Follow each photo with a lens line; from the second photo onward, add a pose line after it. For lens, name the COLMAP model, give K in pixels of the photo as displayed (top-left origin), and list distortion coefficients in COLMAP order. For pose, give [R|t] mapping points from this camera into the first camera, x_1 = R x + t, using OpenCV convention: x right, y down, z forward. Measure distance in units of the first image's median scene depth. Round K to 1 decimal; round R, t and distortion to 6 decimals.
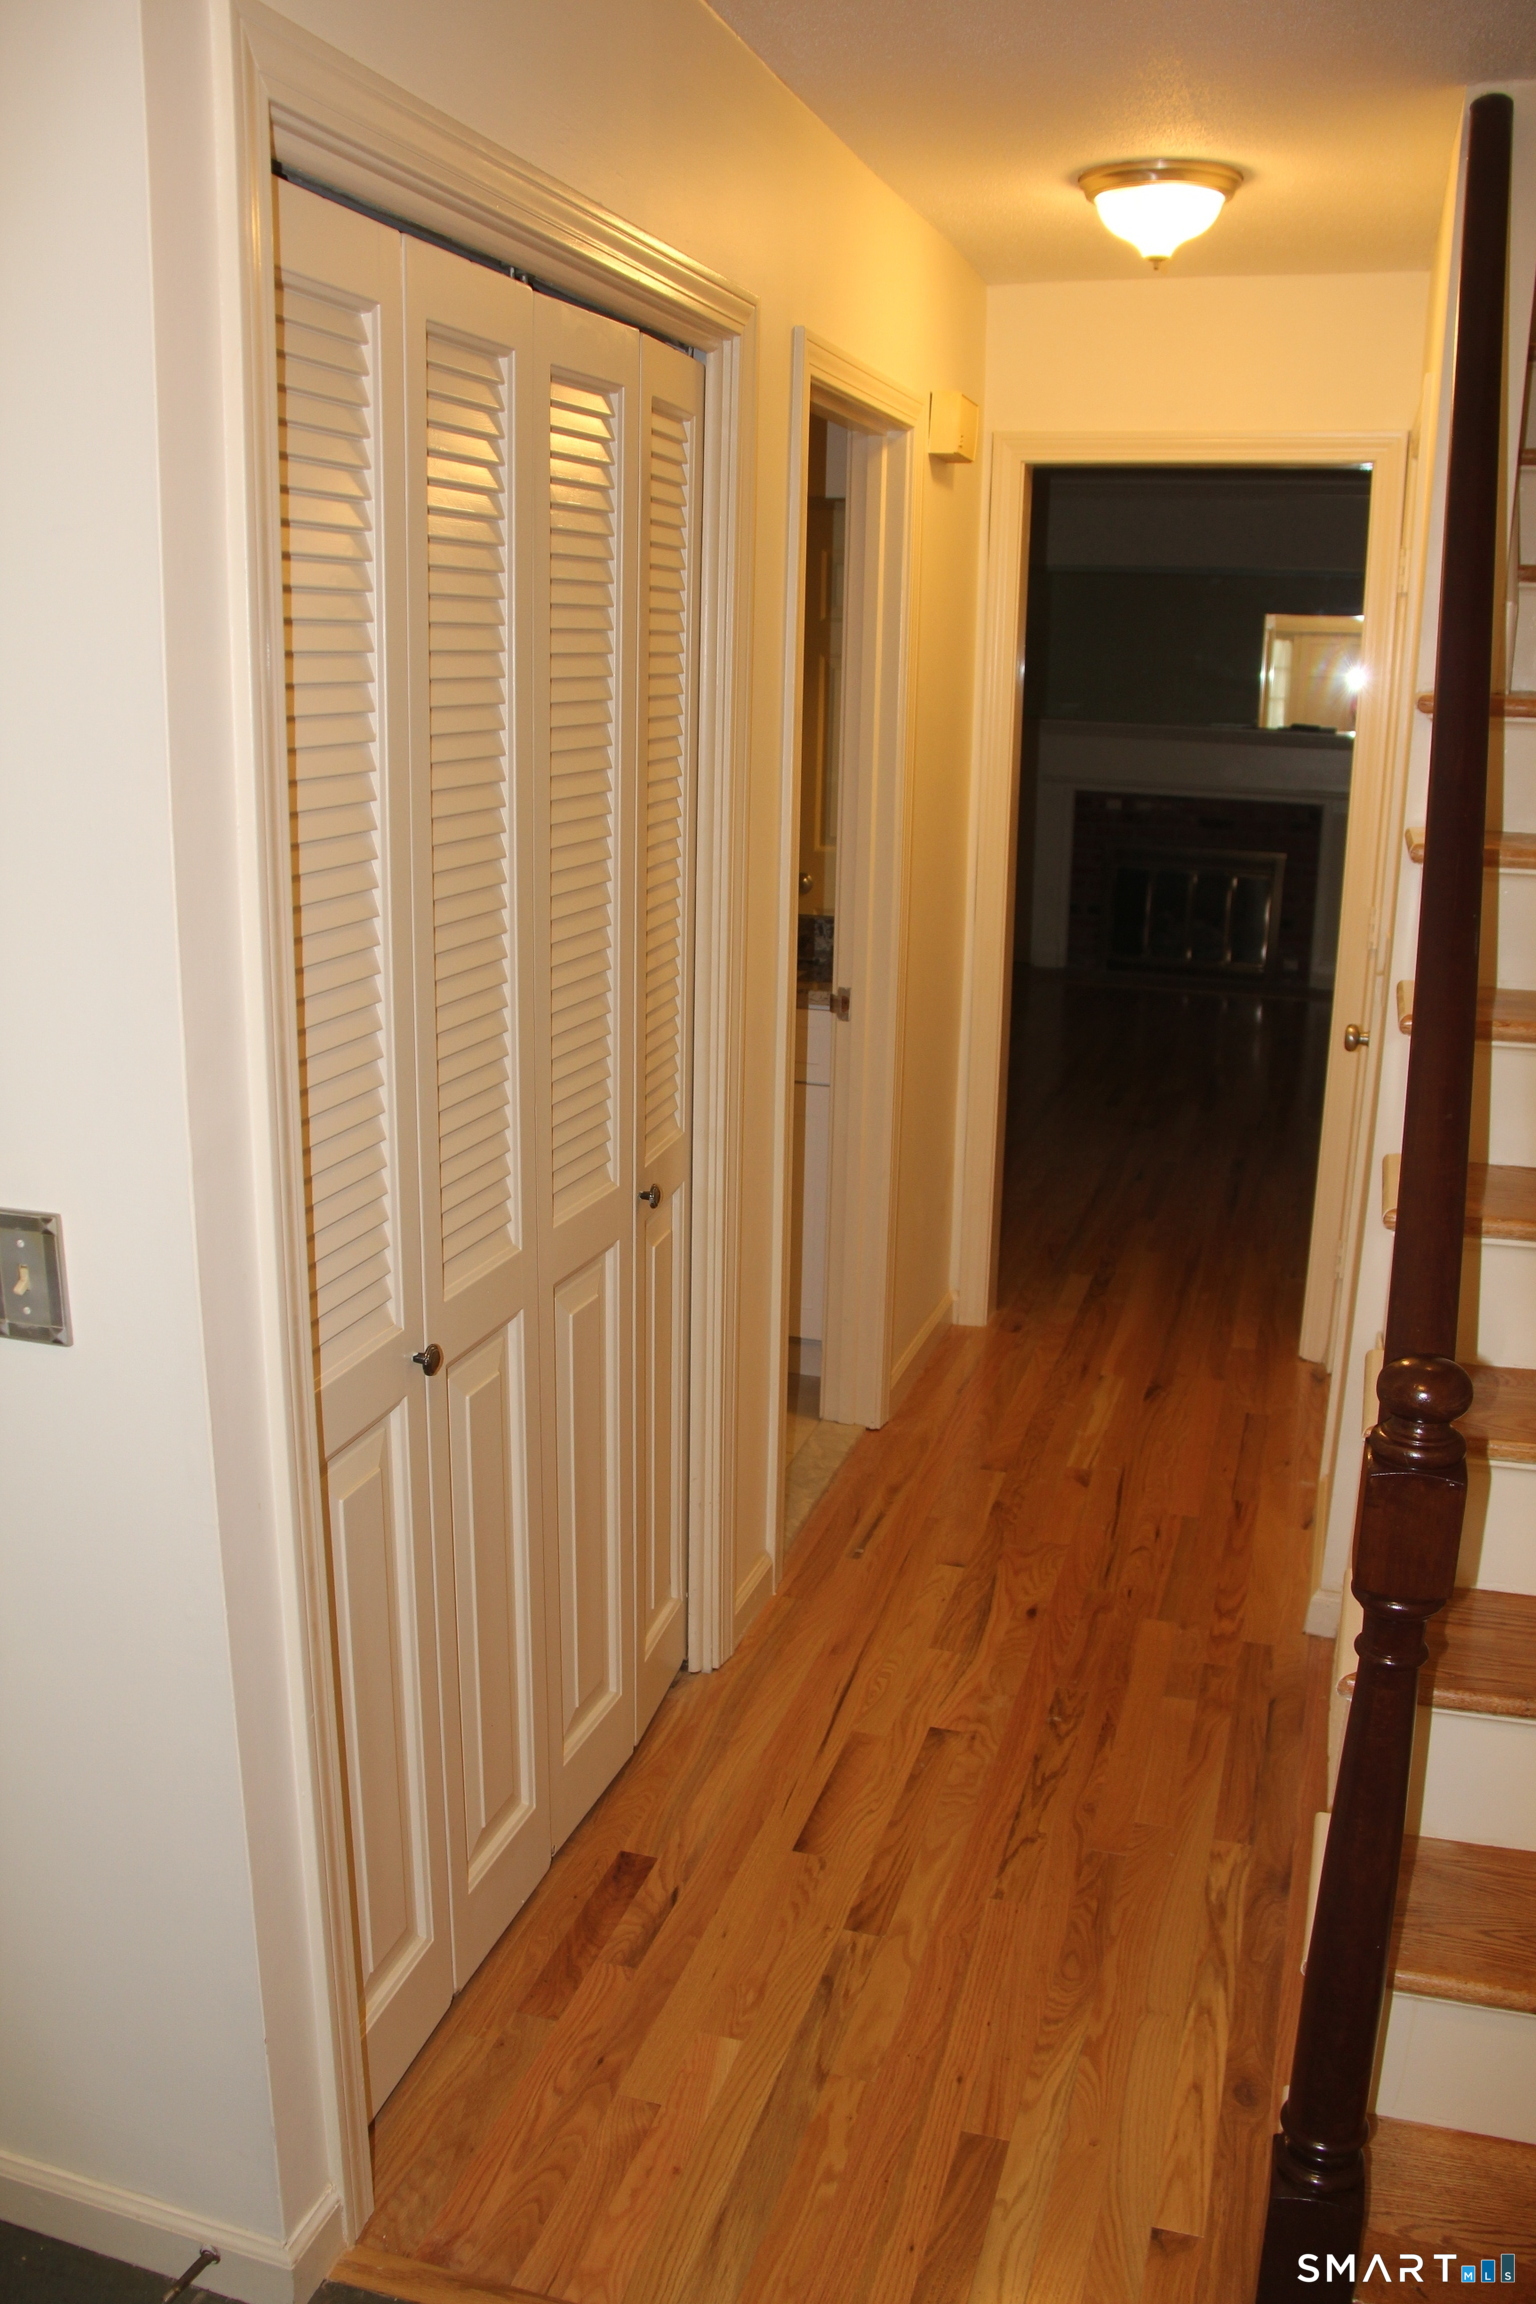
lens RADIAL K [[1942.9, 0, 766.5], [0, 1942.9, 1169.9], [0, 0, 1]] dist [-0.186173, 0.153885]
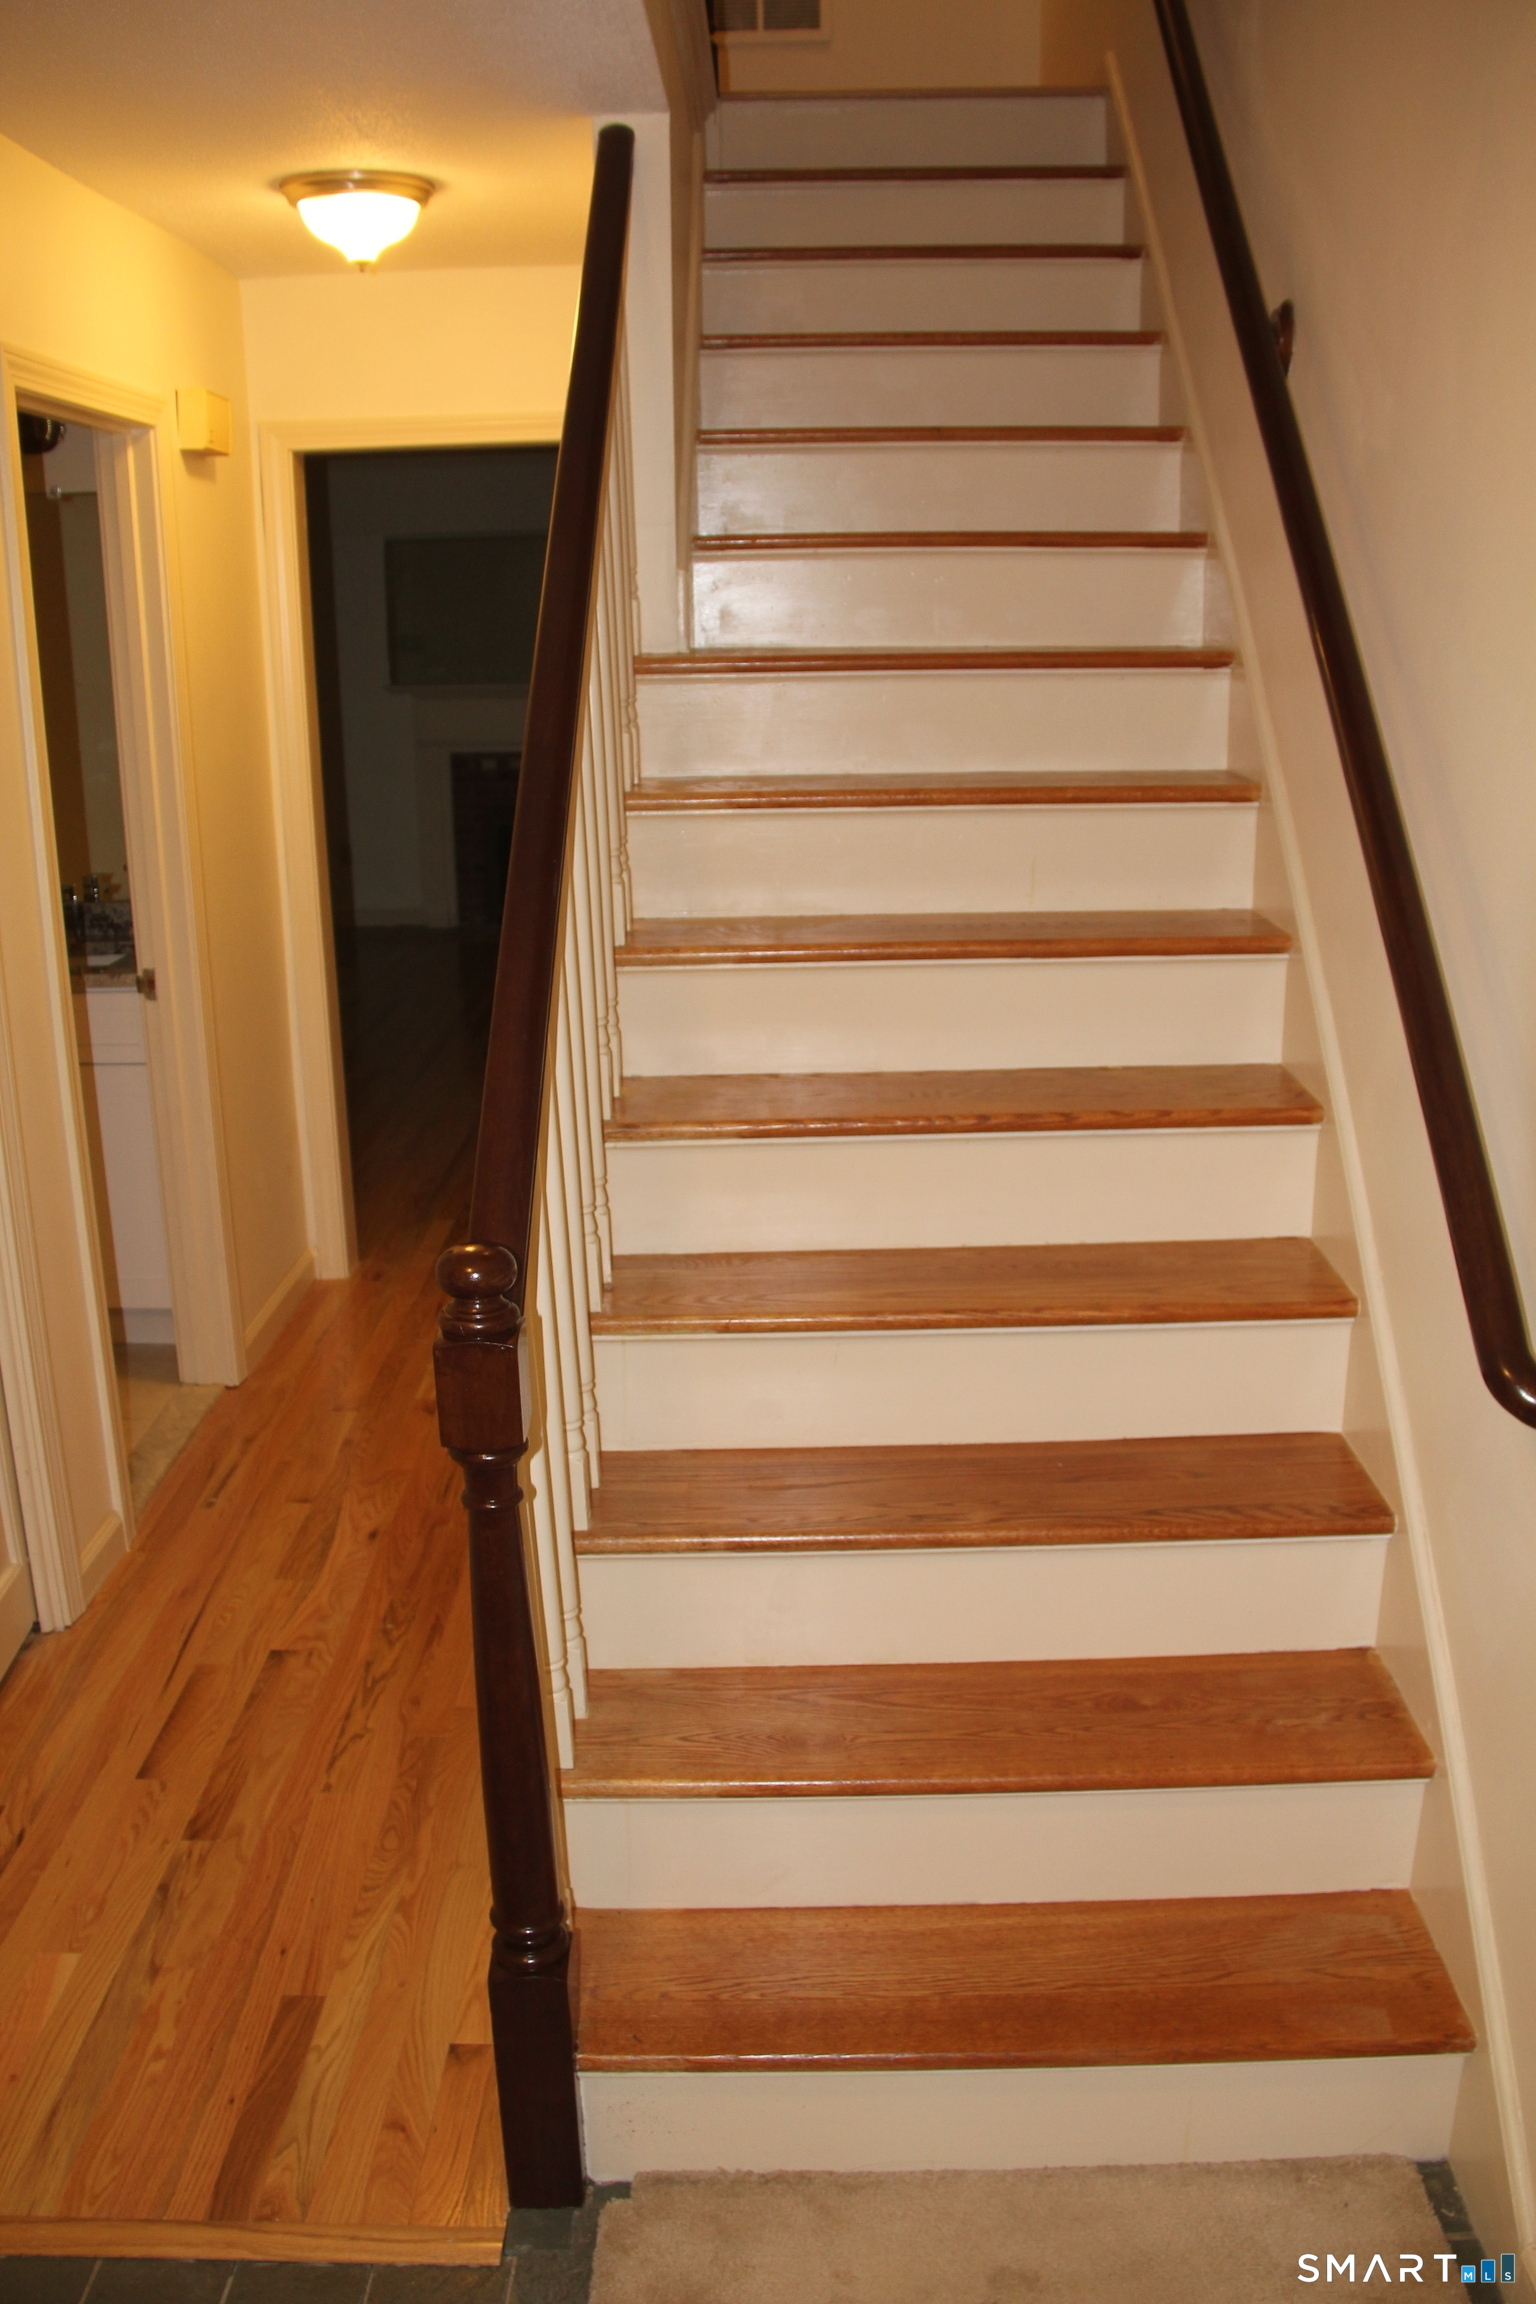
lens RADIAL K [[1942.9, 0, 776.1], [0, 1942.9, 1173.7], [0, 0, 1]] dist [-0.186173, 0.153885]
pose [[0.957898, -0.105397, 0.267062, 0.101045], [0.098976, 0.994386, 0.037429, 0.013858], [-0.269508, -0.009420, 0.962952, -0.100150]]
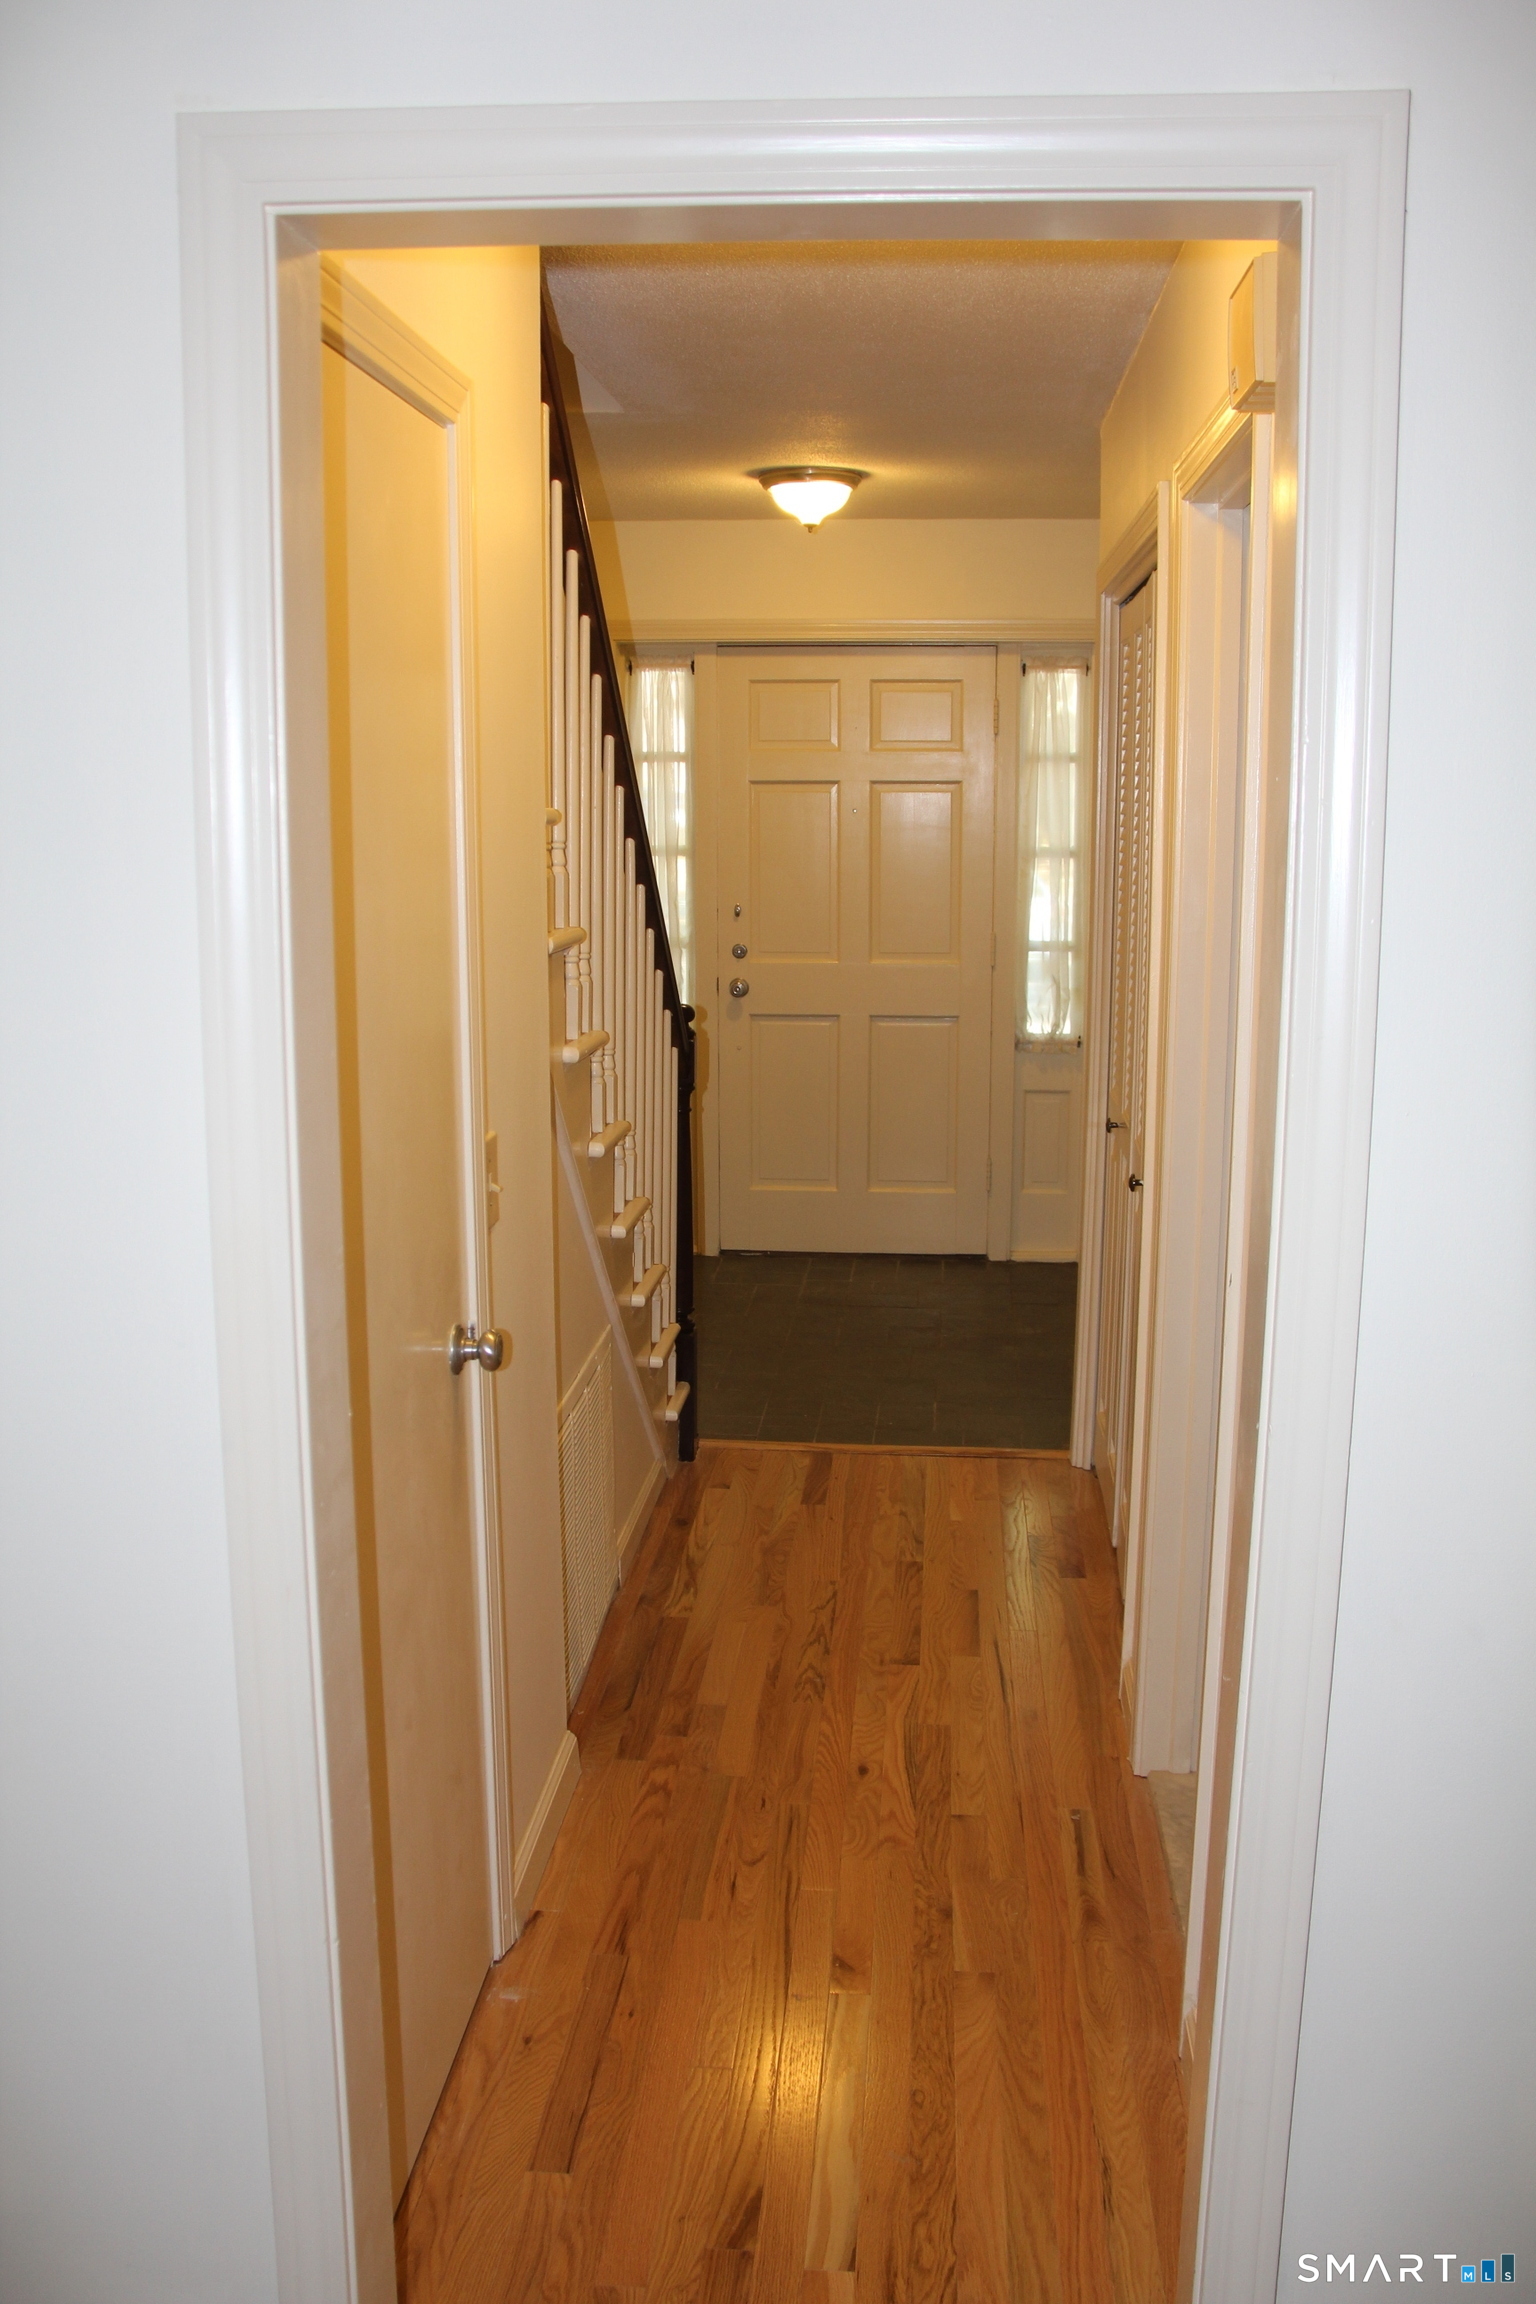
lens RADIAL K [[2017.6, 0, 766.1], [0, 2017.6, 1141.1], [0, 0, 1]] dist [-0.115816, -0.002099]
pose [[-0.977979, 0.021082, -0.207636, 0.433854], [-0.069374, 0.905476, 0.418690, -0.524238], [0.196836, 0.423874, -0.884074, 1.955774]]
